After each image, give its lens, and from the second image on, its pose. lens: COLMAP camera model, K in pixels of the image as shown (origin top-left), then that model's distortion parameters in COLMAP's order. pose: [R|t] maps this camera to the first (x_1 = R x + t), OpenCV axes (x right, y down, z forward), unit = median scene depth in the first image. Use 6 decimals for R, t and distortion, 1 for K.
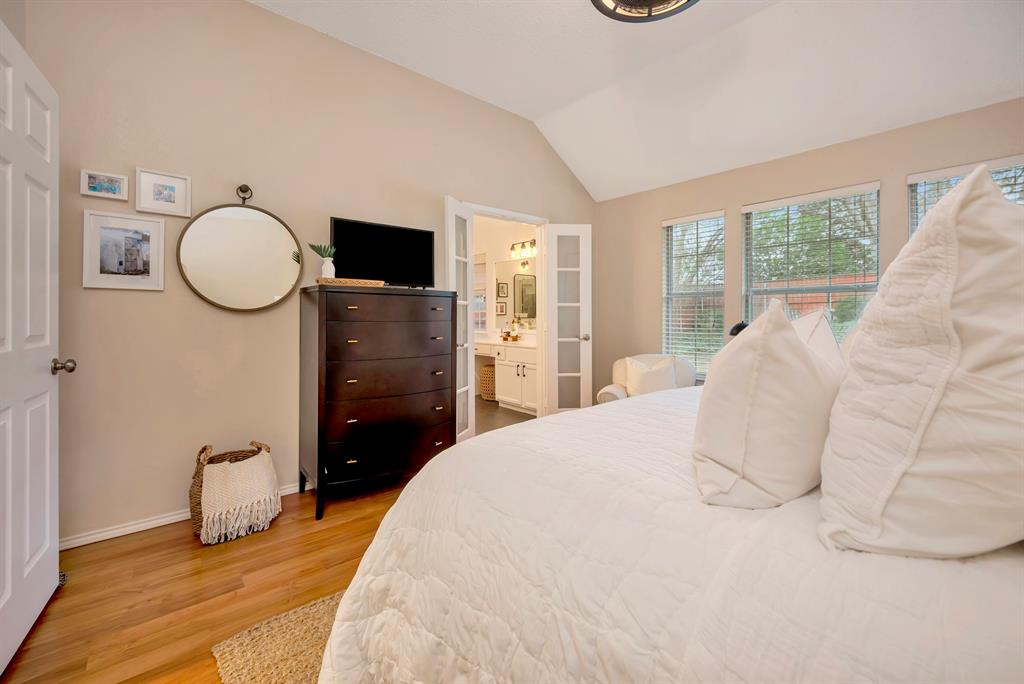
lens RADIAL K [[406.4, 0, 514.5], [0, 406.4, 313.1], [0, 0, 1]] dist [-0.000310, -0.000511]
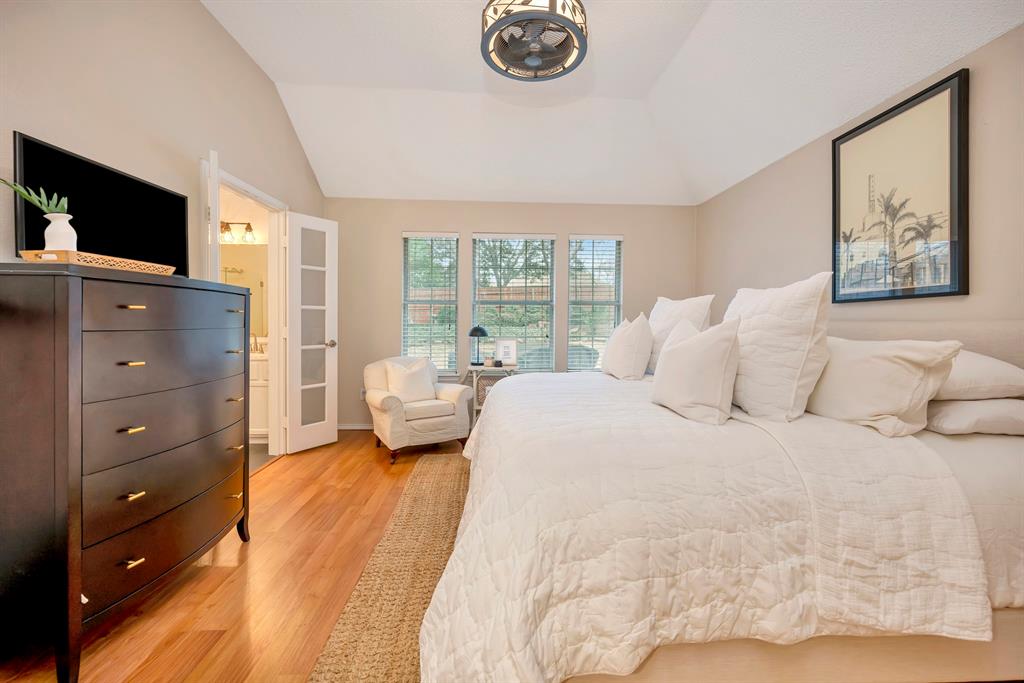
lens RADIAL K [[406.4, 0, 503.3], [0, 406.4, 324.1], [0, 0, 1]] dist [-0.000310, -0.000511]
pose [[0.627900, -0.002361, 0.778291, -0.434362], [-0.011651, 0.999855, 0.012432, -0.000499], [-0.778207, -0.016874, 0.627781, 0.170502]]
